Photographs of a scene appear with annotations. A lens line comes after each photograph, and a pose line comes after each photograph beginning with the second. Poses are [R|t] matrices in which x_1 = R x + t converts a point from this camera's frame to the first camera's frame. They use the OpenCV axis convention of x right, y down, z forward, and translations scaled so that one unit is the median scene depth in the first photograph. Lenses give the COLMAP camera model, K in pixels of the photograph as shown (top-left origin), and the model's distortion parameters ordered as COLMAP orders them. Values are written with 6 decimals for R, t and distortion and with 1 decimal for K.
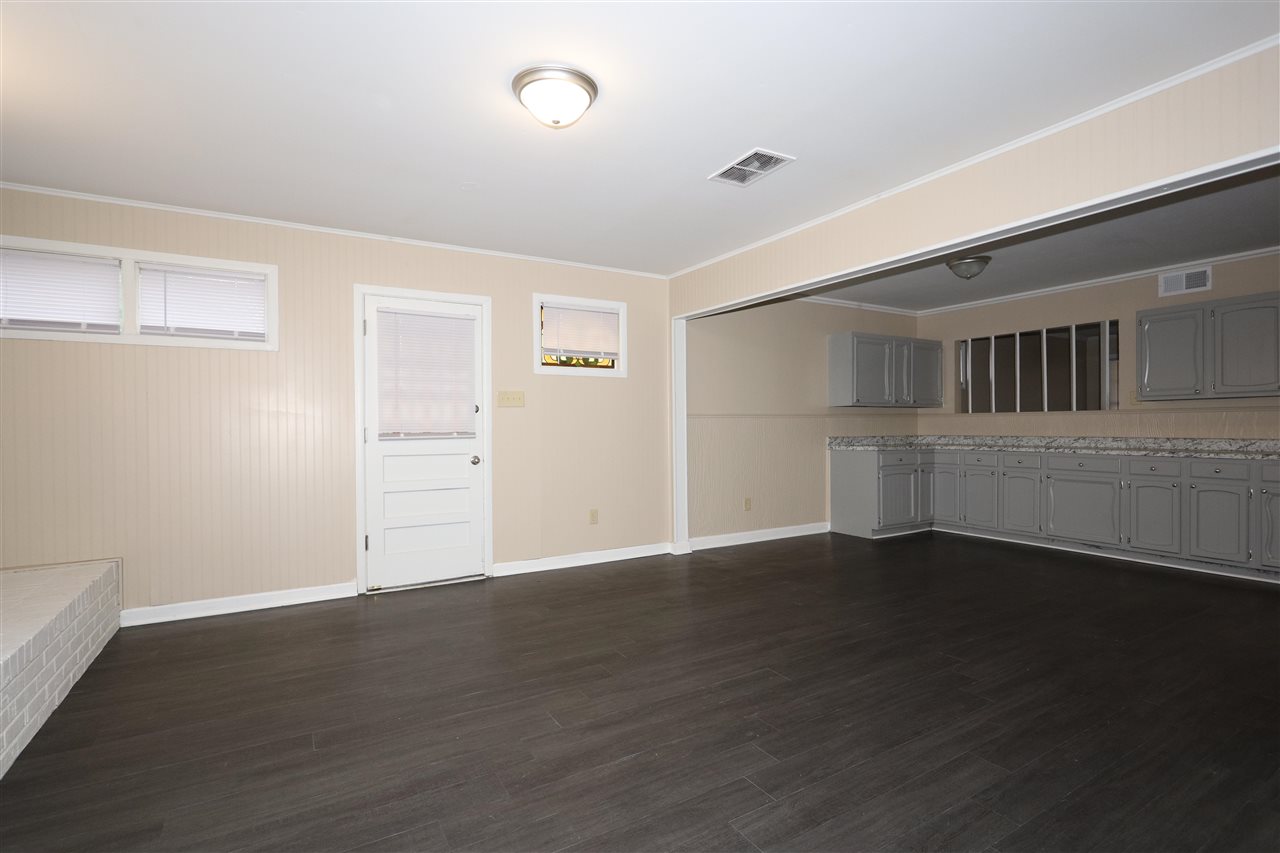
lens RADIAL K [[615.5, 0, 641.1], [0, 615.5, 423.3], [0, 0, 1]] dist [0.005613, -0.000023]
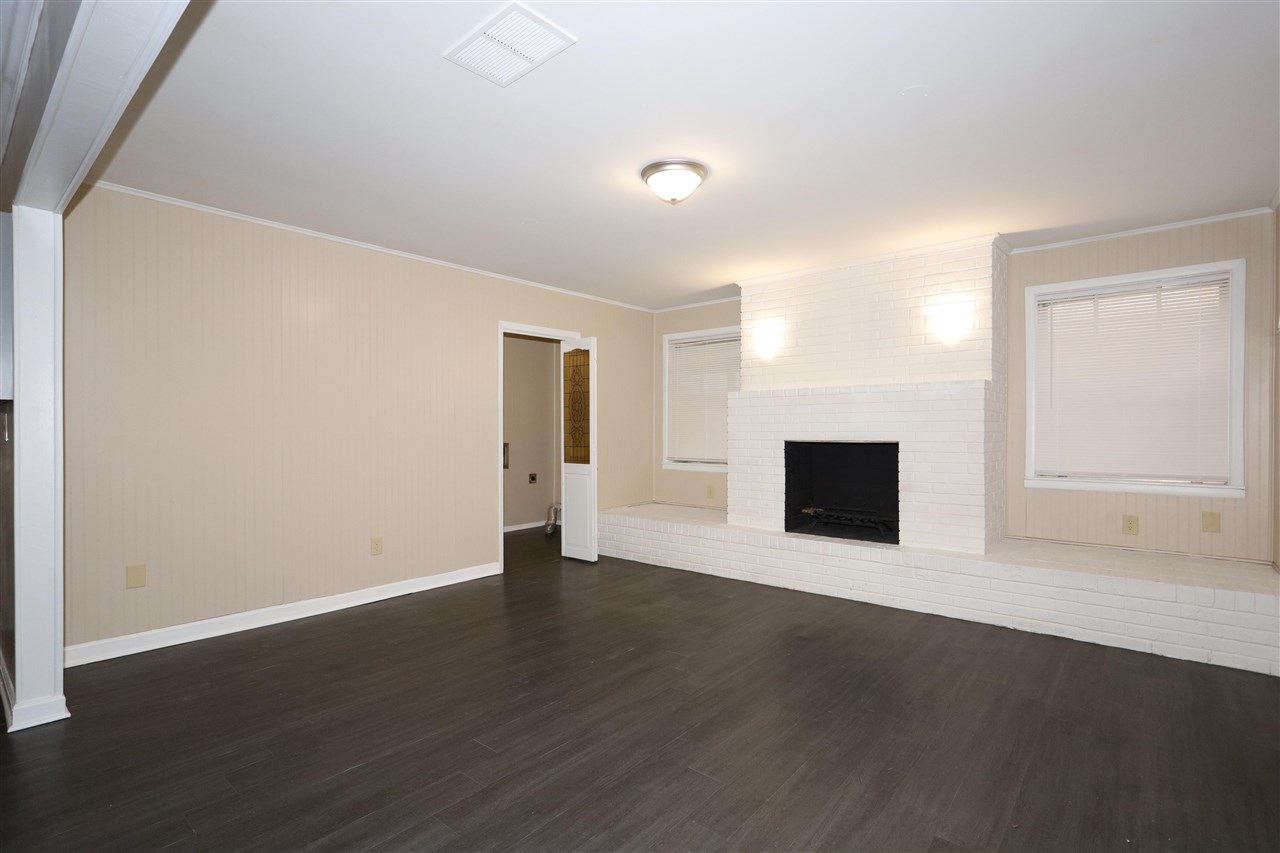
lens RADIAL K [[615.5, 0, 641.4], [0, 615.5, 432.2], [0, 0, 1]] dist [0.005613, -0.000023]
pose [[-0.948585, 0.009089, -0.316391, 0.281486], [0.007022, 0.999946, 0.007670, -0.015154], [0.316444, 0.005054, -0.948598, 1.839316]]
